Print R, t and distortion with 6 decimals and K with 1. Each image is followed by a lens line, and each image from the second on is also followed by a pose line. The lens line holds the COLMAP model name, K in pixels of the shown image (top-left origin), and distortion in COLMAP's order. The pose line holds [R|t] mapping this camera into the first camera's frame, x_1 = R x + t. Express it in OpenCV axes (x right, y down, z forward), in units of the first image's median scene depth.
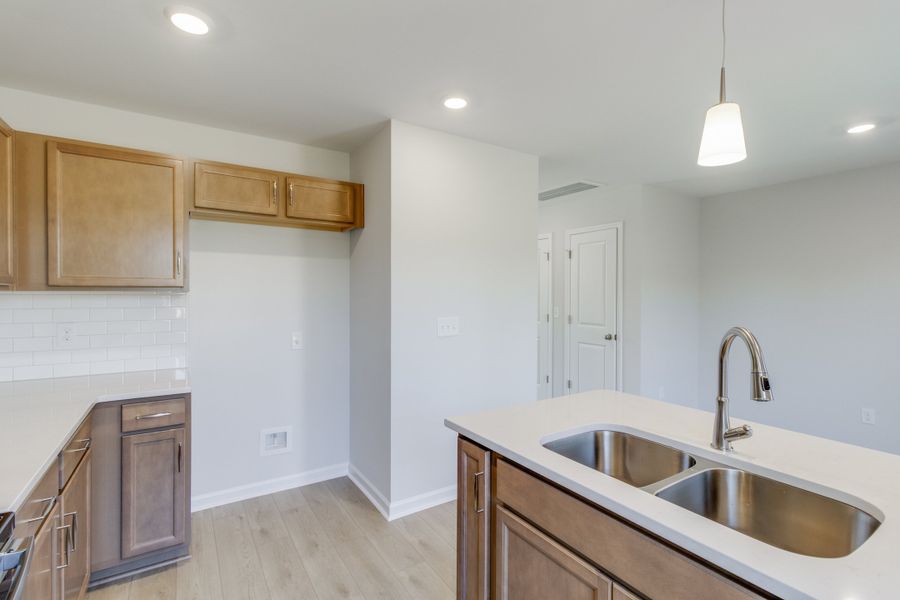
lens RADIAL K [[417.7, 0, 451.2], [0, 417.7, 299.9], [0, 0, 1]] dist [0.001240, 0.000558]
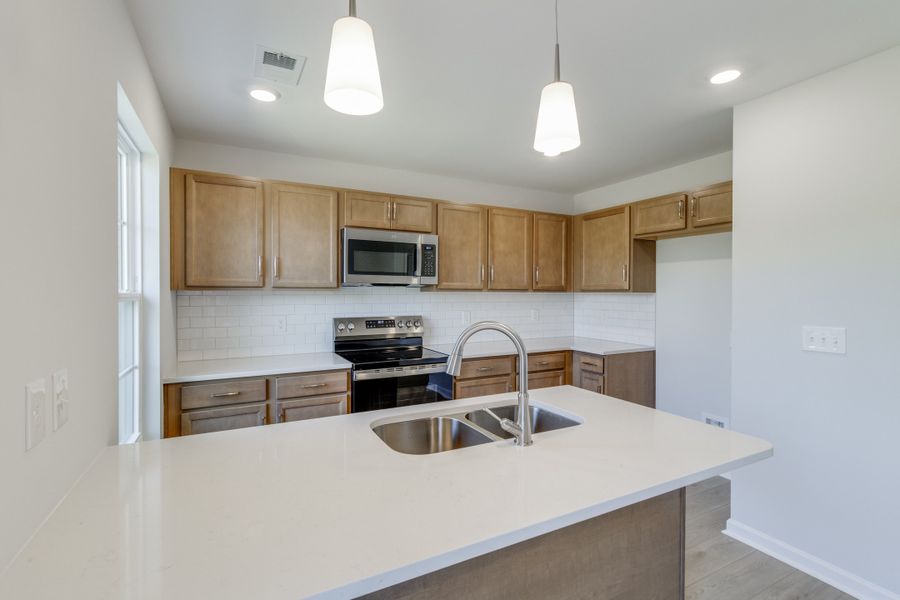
lens RADIAL K [[428.0, 0, 448.8], [0, 428.0, 292.7], [0, 0, 1]] dist [0.014381, -0.000140]
pose [[-0.097721, -0.000251, -0.995214, 1.037996], [-0.014567, 0.999893, 0.001179, -0.012293], [0.995107, 0.014612, -0.097714, 0.539548]]
